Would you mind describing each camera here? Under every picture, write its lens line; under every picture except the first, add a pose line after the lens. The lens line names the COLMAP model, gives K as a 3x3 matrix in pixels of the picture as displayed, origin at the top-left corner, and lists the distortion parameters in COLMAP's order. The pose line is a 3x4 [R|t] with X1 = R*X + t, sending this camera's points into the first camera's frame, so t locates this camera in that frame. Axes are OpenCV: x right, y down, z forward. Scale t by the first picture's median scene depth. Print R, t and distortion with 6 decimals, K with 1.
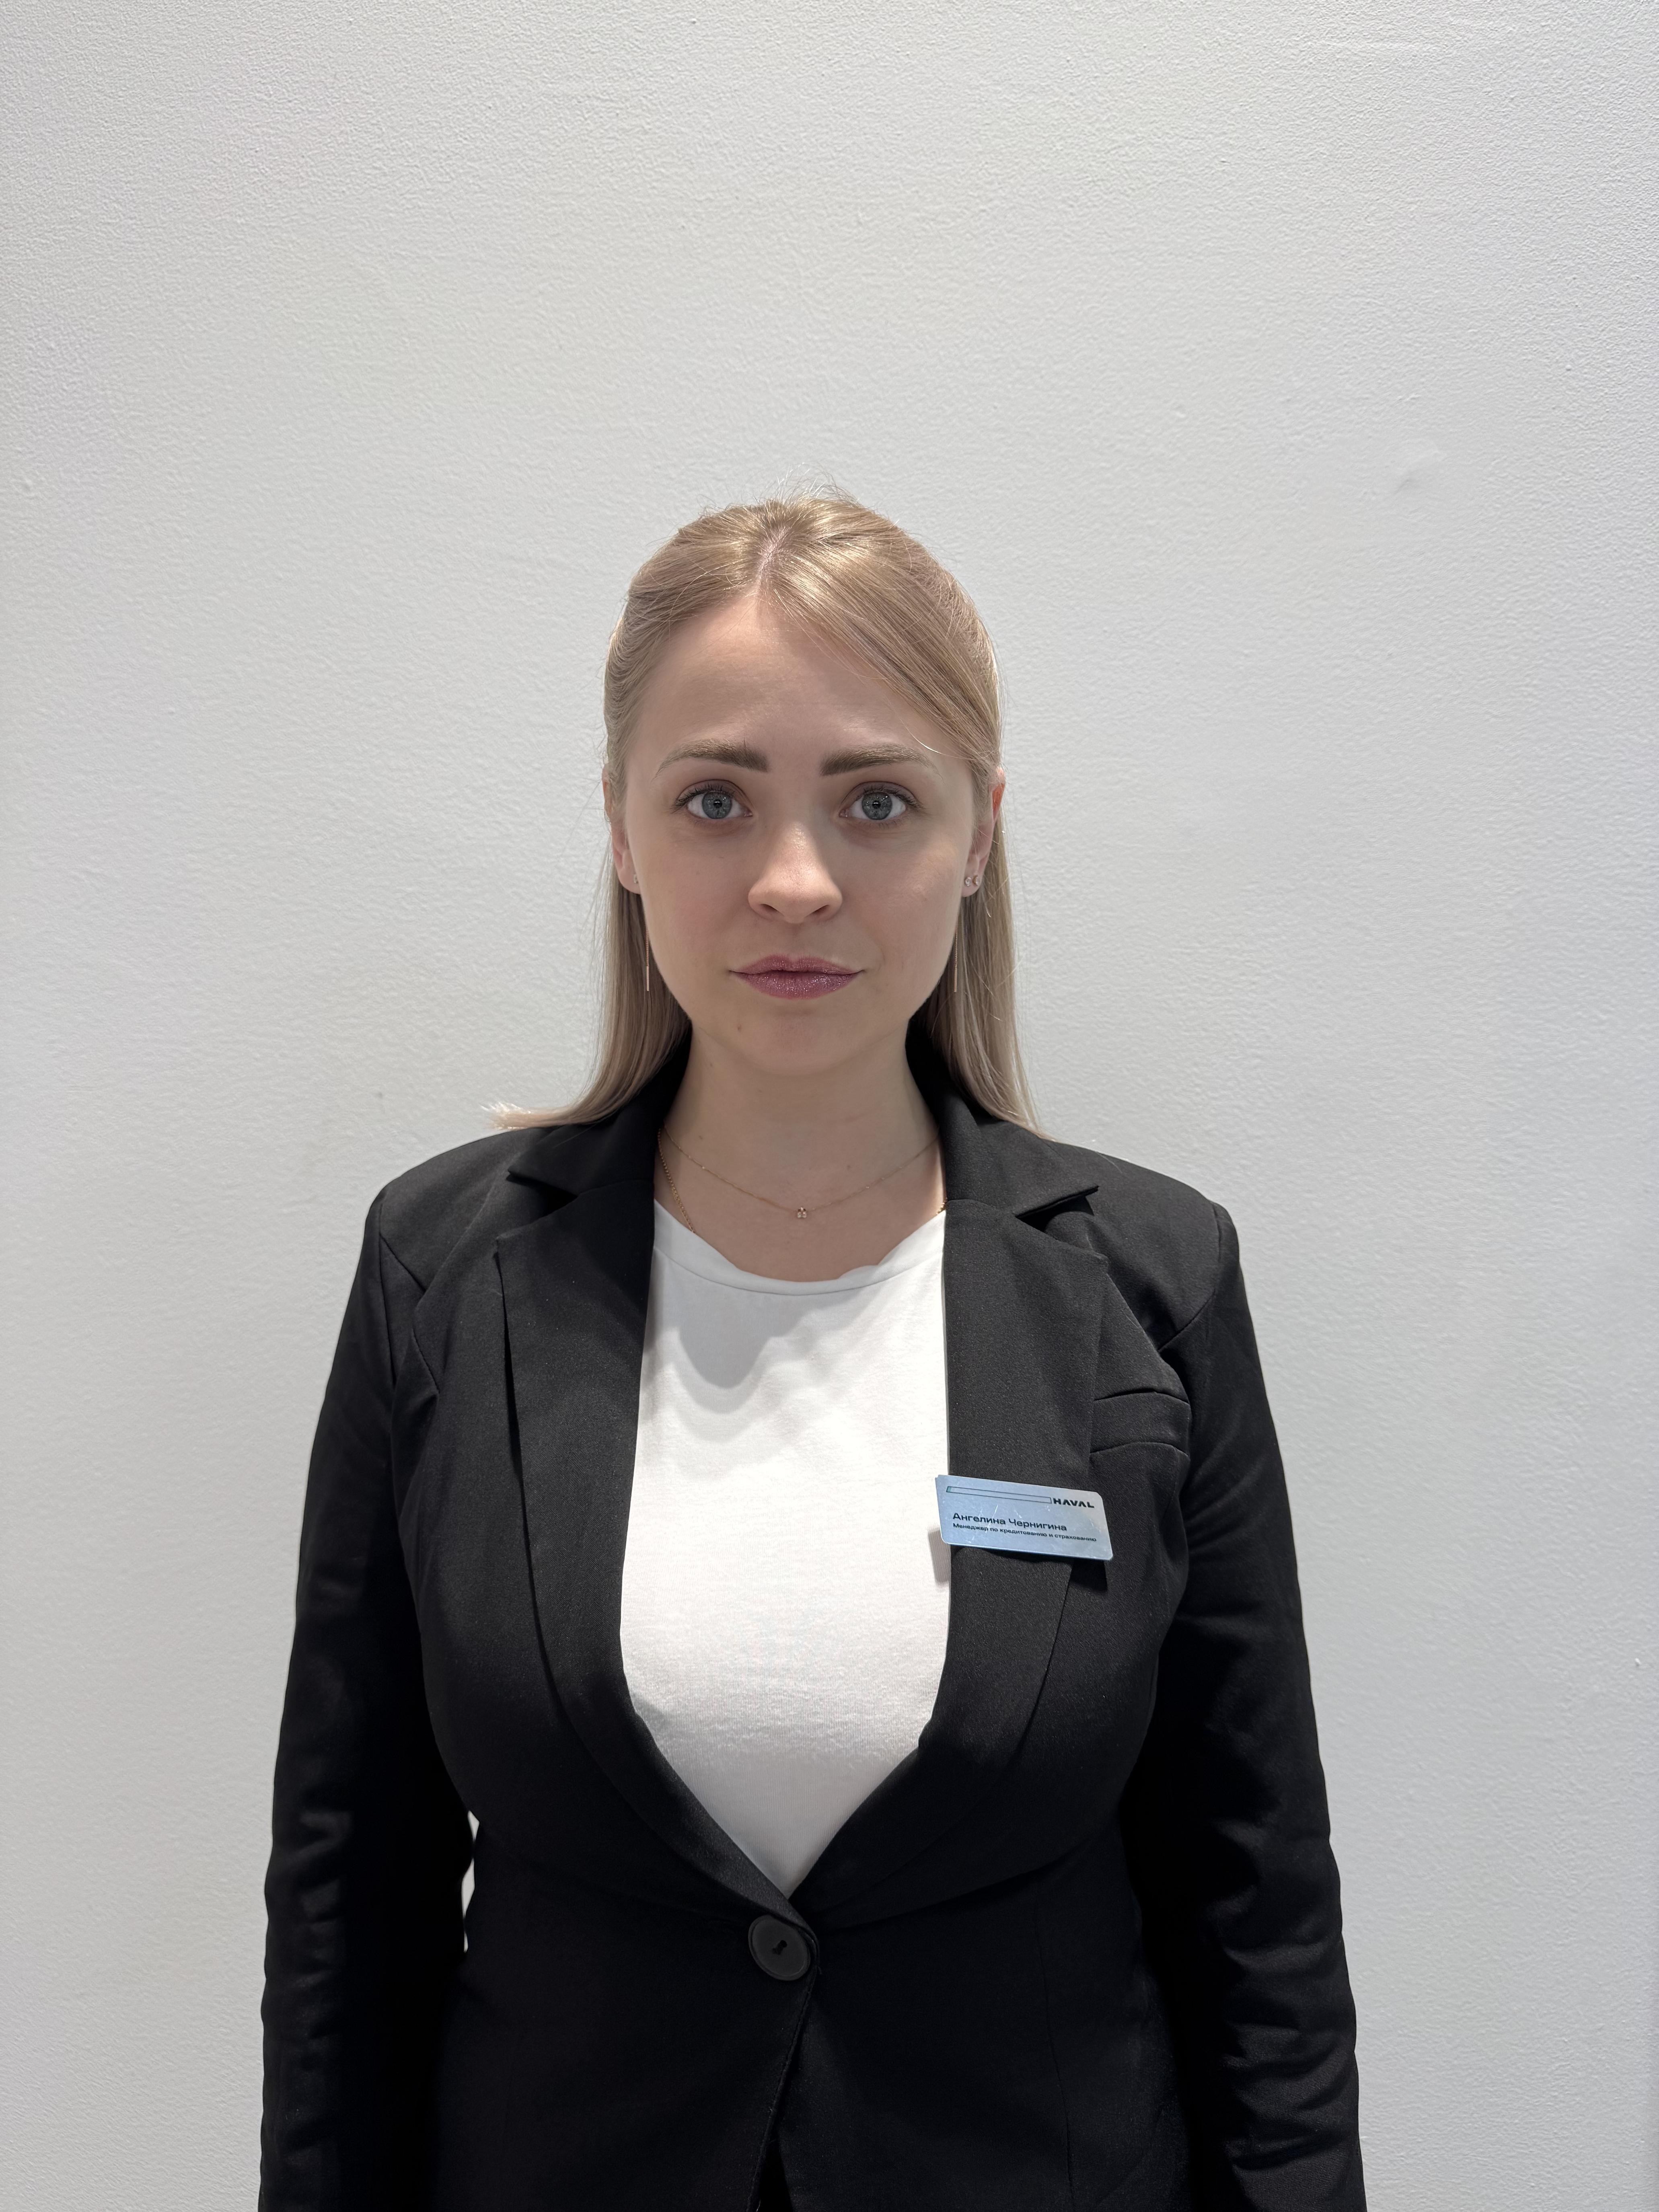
lens RADIAL K [[1528.3, 0, 839.5], [0, 1528.3, 1074.0], [0, 0, 1]] dist [0.004468, -0.010187]
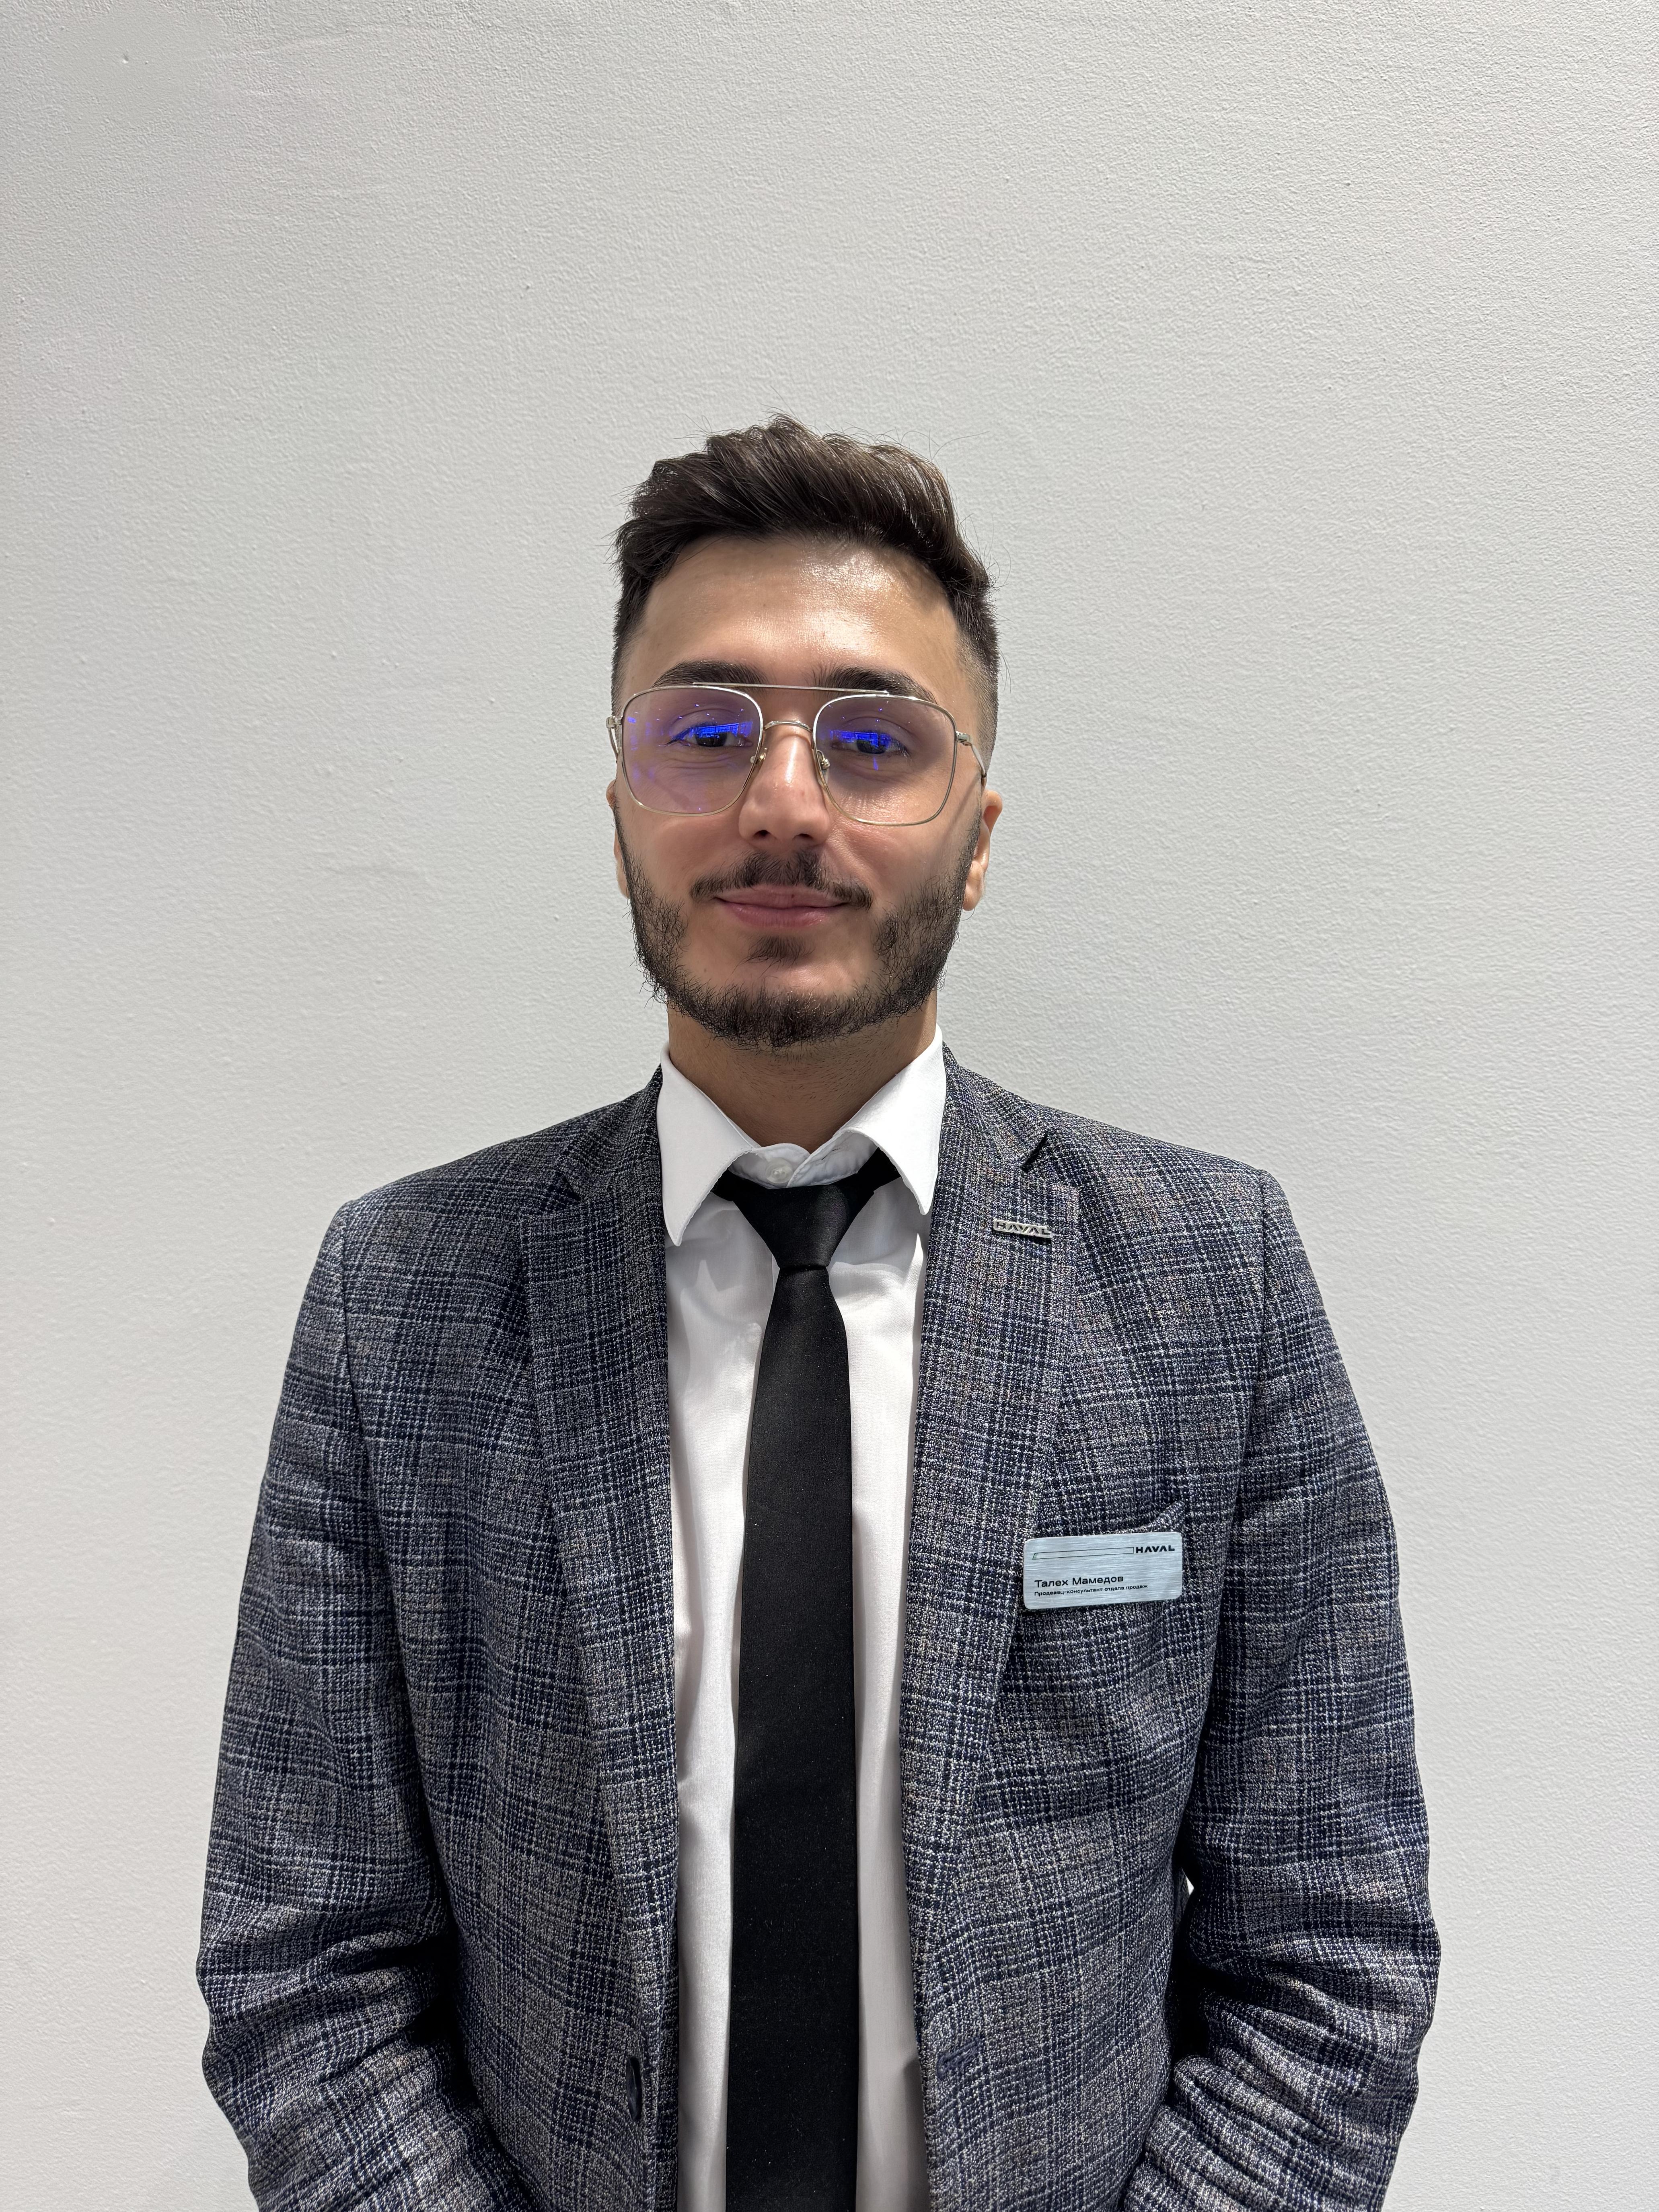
lens RADIAL K [[1528.3, 0, 829.1], [0, 1528.3, 1111.5], [0, 0, 1]] dist [0.004468, -0.010187]
pose [[0.999934, 0.004497, 0.010580, -0.435339], [-0.004601, 0.999941, 0.009849, -0.088512], [-0.010535, -0.009897, 0.999896, -0.001760]]
